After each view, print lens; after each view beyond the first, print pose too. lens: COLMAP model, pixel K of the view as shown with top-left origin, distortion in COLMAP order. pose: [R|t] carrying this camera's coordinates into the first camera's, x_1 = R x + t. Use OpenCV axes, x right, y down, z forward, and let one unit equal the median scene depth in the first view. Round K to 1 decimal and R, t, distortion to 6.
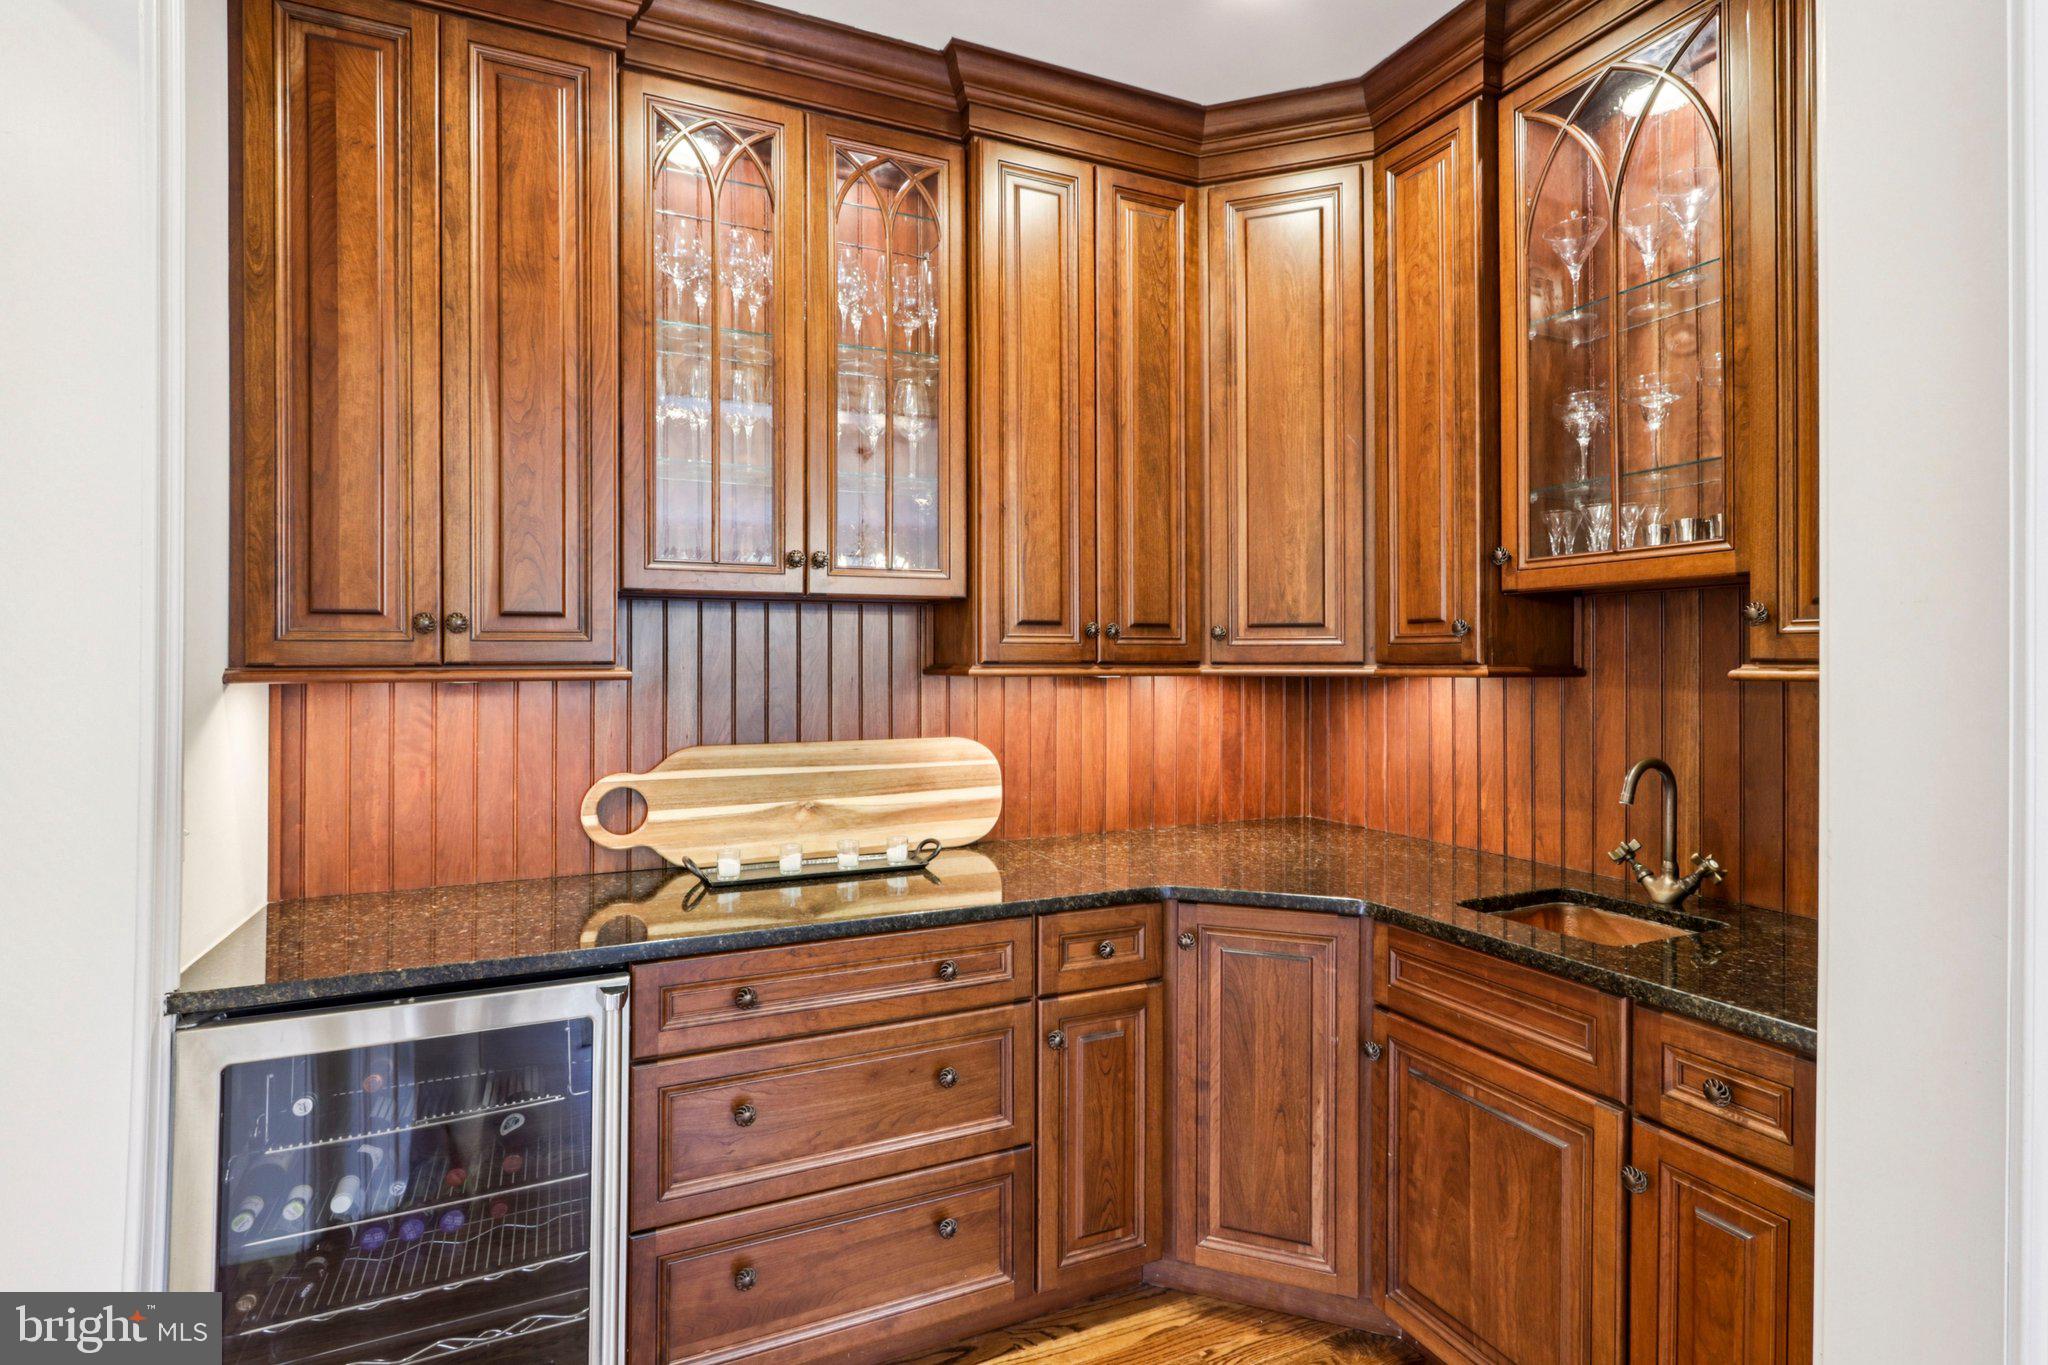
lens RADIAL K [[1023.2, 0, 1017.0], [0, 1023.2, 669.7], [0, 0, 1]] dist [-0.027414, 0.008785]
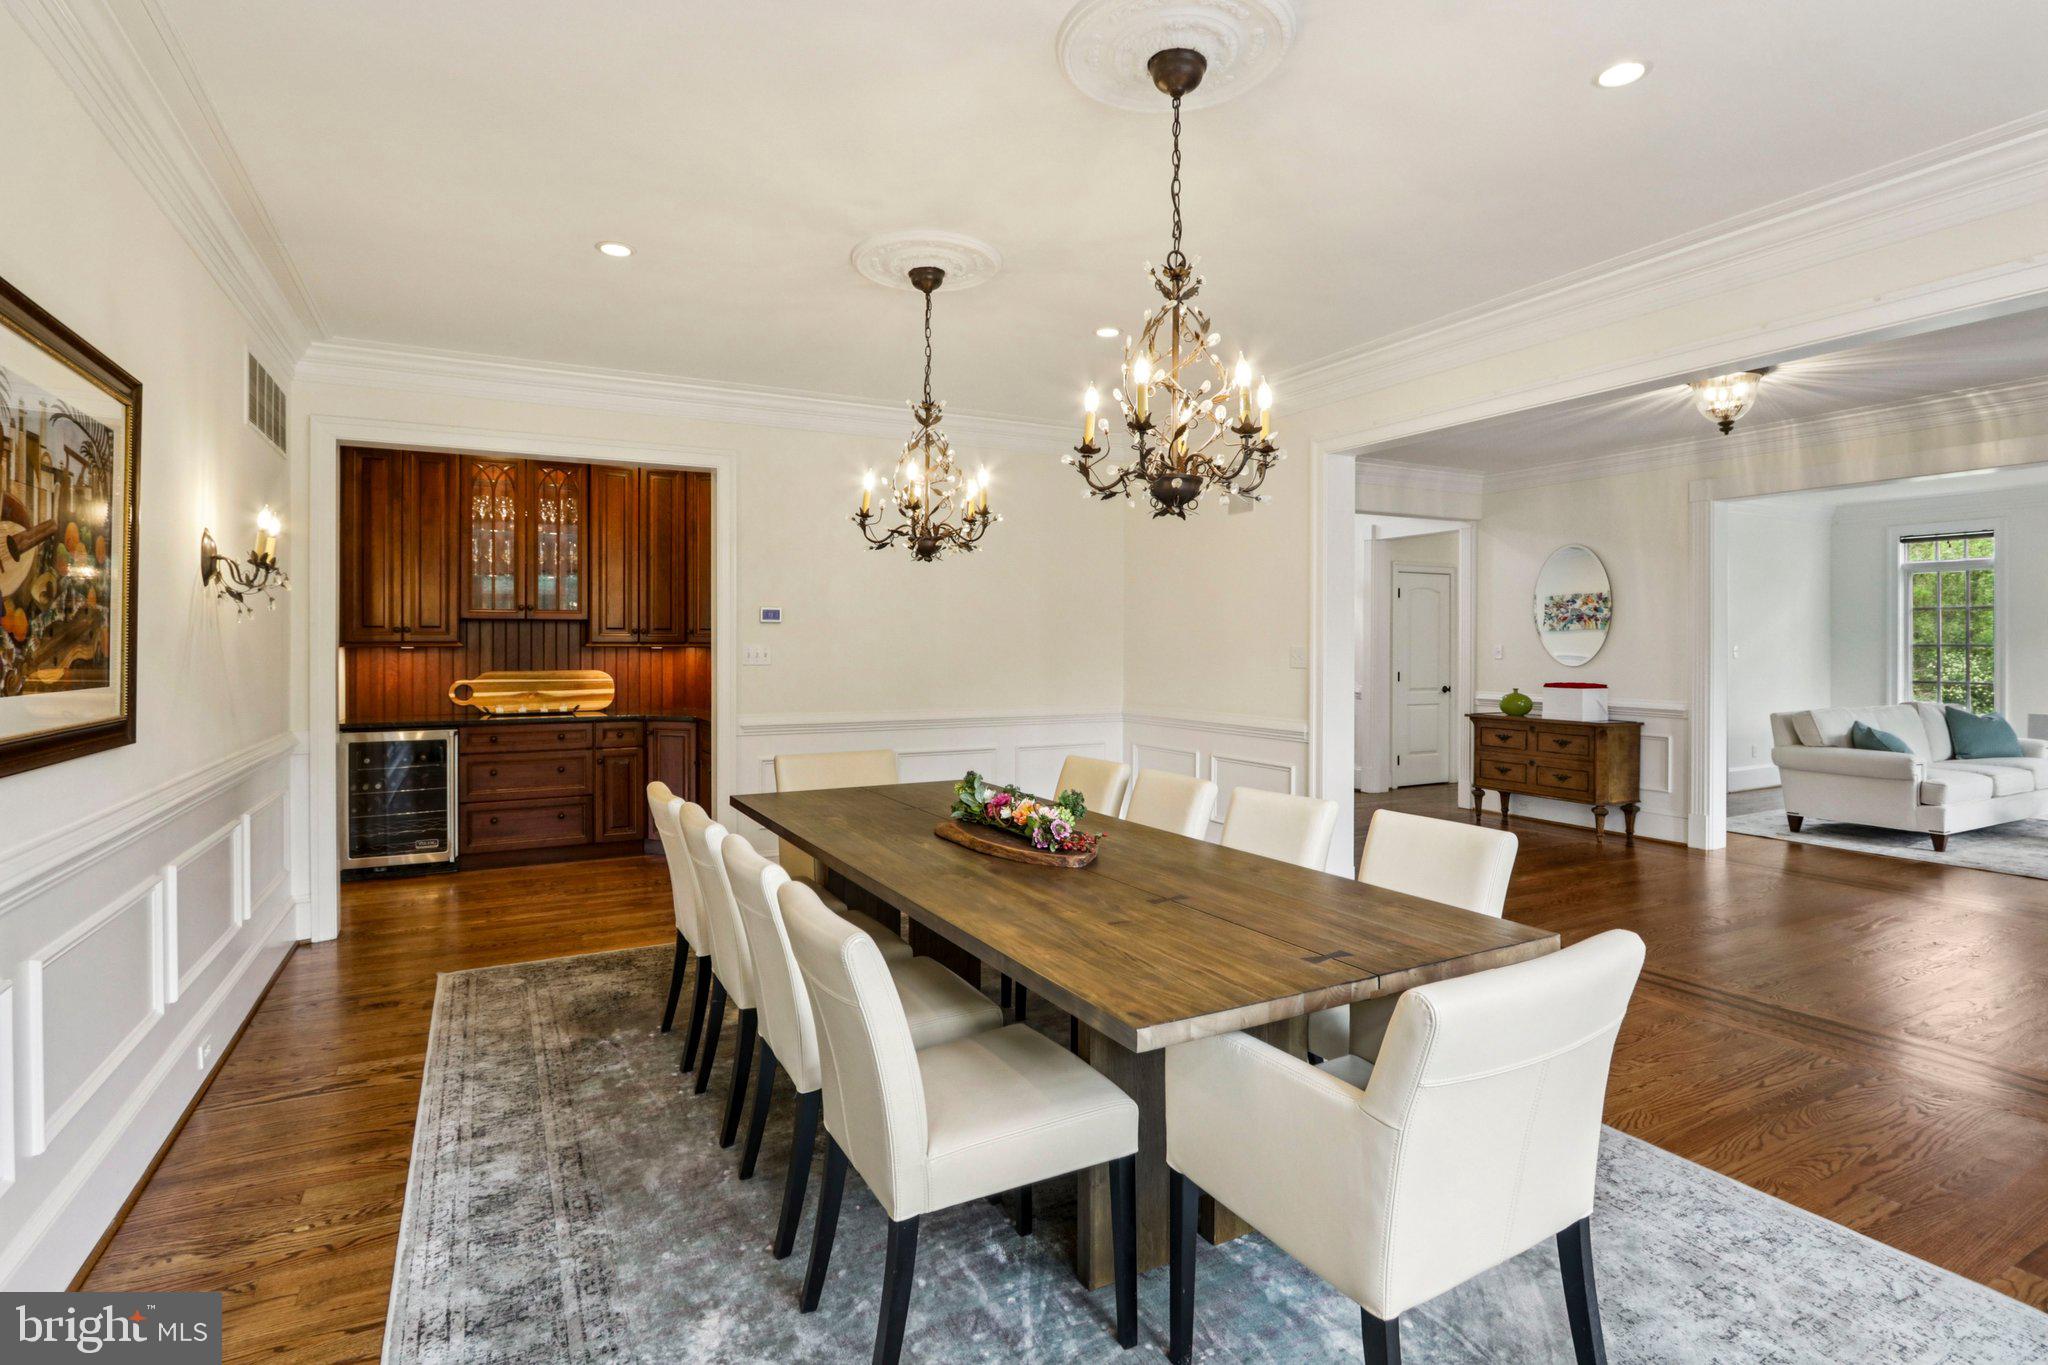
lens RADIAL K [[1023.2, 0, 1017.0], [0, 1023.2, 669.7], [0, 0, 1]] dist [-0.027414, 0.008785]
pose [[0.998132, 0.004707, 0.060916, 1.114613], [-0.005728, 0.999846, 0.016590, 0.016524], [-0.060828, -0.016908, 0.998005, -2.193583]]
